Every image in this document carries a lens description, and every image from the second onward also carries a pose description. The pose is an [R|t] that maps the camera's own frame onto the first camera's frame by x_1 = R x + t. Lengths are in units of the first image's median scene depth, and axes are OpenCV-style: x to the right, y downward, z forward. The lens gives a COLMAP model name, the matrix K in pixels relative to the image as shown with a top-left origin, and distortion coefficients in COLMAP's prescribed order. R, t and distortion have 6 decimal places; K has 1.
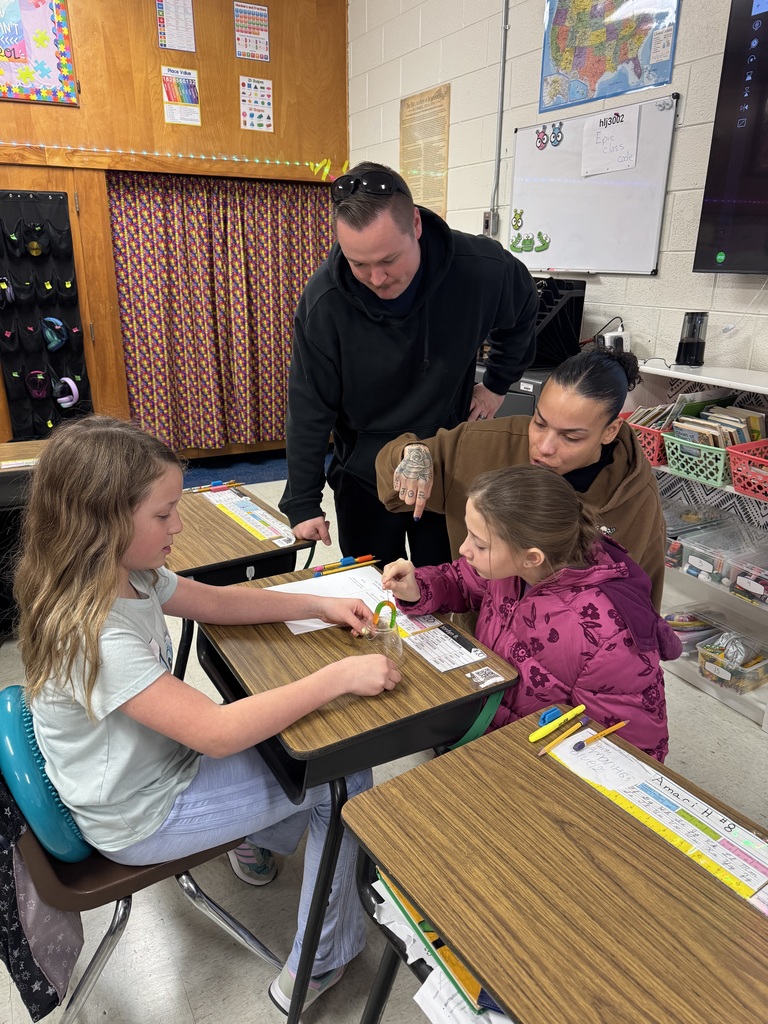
lens RADIAL K [[727.5, 0, 386.0], [0, 727.5, 516.0], [0, 0, 1]] dist [0.004331, -0.012377]
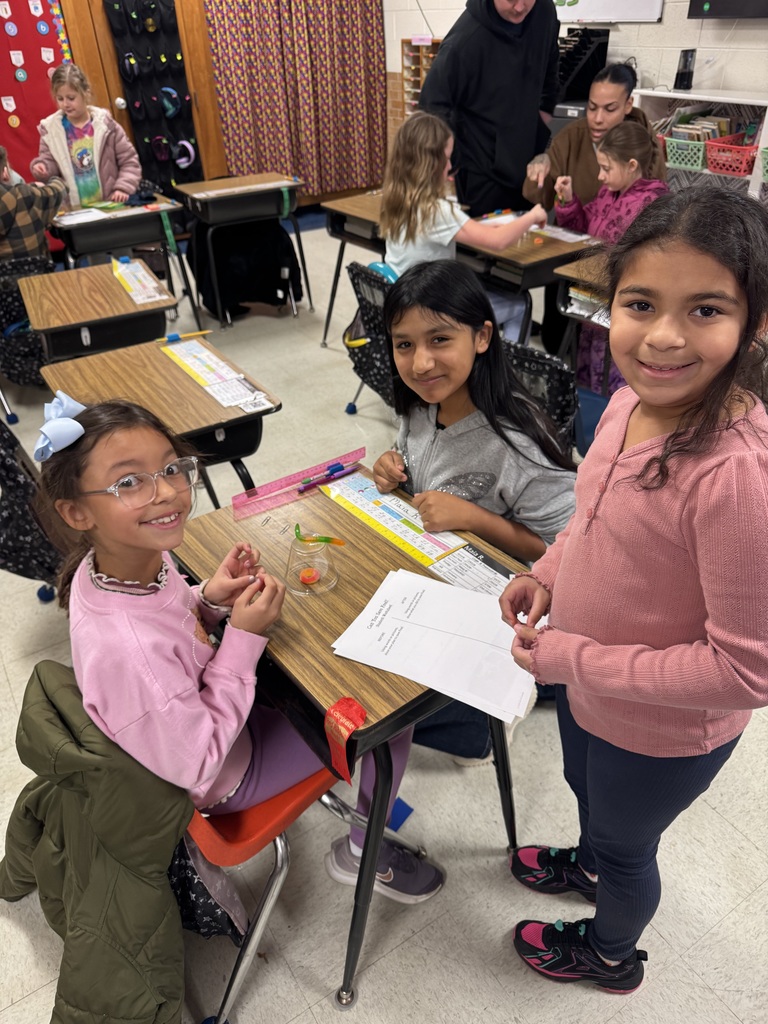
lens RADIAL K [[727.5, 0, 381.5], [0, 727.5, 508.7], [0, 0, 1]] dist [0.004331, -0.012377]
pose [[0.996647, -0.078054, 0.024538, -0.290239], [0.068824, 0.961931, 0.264486, 0.175559], [-0.044248, -0.261910, 0.964077, -0.609723]]
